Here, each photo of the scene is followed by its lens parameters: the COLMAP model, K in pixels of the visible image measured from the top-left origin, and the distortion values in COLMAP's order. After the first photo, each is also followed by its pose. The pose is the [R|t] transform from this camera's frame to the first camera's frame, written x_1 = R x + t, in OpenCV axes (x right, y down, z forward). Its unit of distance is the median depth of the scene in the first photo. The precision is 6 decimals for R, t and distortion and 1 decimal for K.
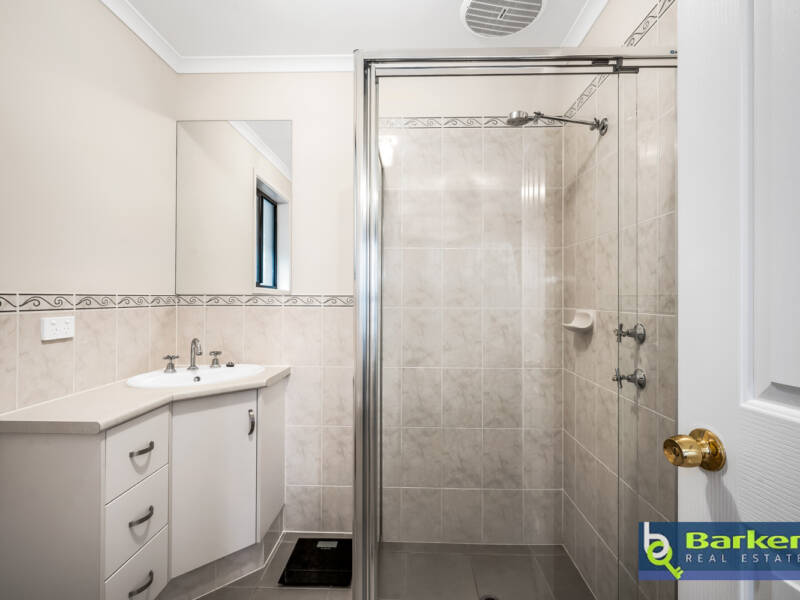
lens RADIAL K [[382.5, 0, 393.0], [0, 382.5, 291.6], [0, 0, 1]] dist [0.000568, 0.000033]
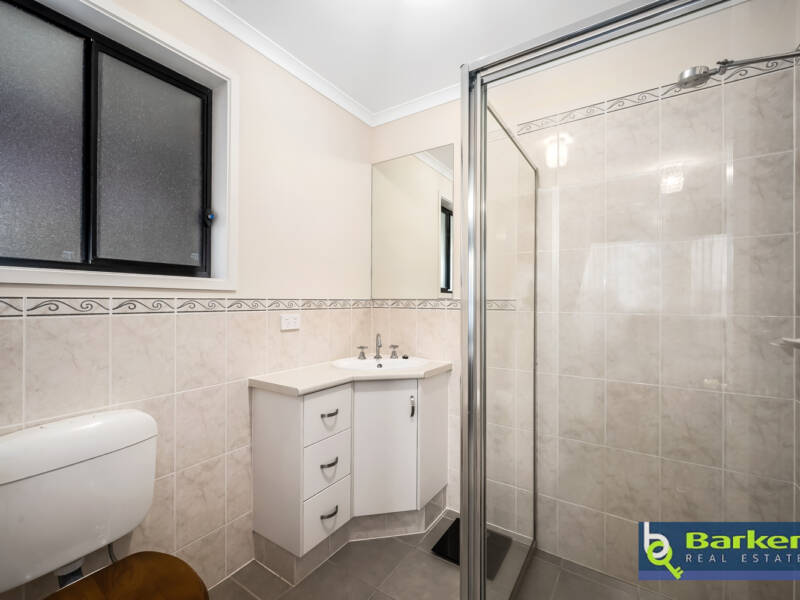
lens RADIAL K [[345.7, 0, 399.0], [0, 345.7, 297.2], [0, 0, 1]] dist [0.000328, -0.000239]
pose [[0.858922, -0.005012, -0.512082, 0.144865], [0.007013, 0.999973, 0.001976, -0.000424], [0.512058, -0.005289, 0.858934, 0.058633]]
